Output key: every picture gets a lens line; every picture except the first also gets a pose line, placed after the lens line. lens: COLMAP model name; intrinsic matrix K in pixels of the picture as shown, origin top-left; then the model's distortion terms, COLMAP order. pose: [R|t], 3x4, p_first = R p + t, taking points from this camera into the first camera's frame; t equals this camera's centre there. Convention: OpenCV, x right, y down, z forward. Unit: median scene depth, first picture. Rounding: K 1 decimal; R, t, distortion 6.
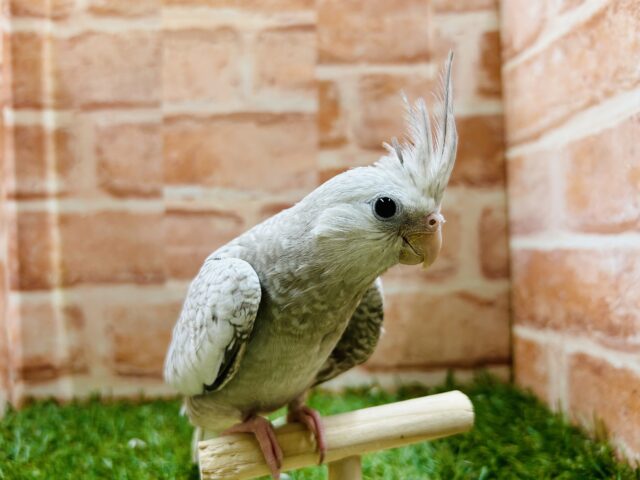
lens RADIAL K [[485.4, 0, 320.0], [0, 485.4, 240.0], [0, 0, 1]] dist [-0.044923, -0.033682]
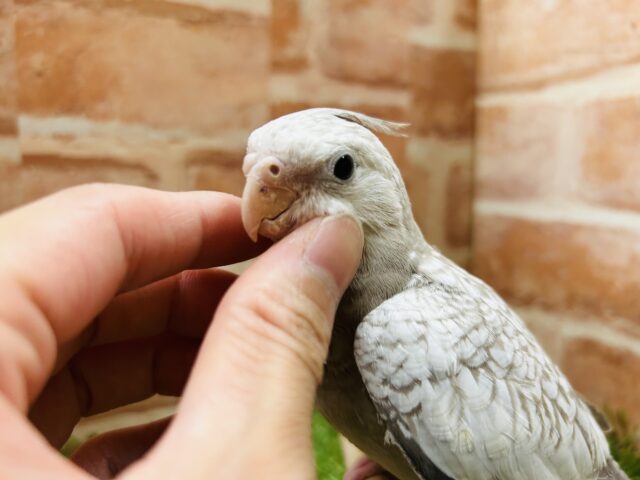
lens RADIAL K [[485.4, 0, 320.0], [0, 485.4, 240.0], [0, 0, 1]] dist [-0.044923, -0.033682]
pose [[0.916334, -0.034051, 0.398965, -0.224419], [-0.027774, 0.988573, 0.148164, -0.056715], [-0.399451, -0.146848, 0.904917, 0.324855]]
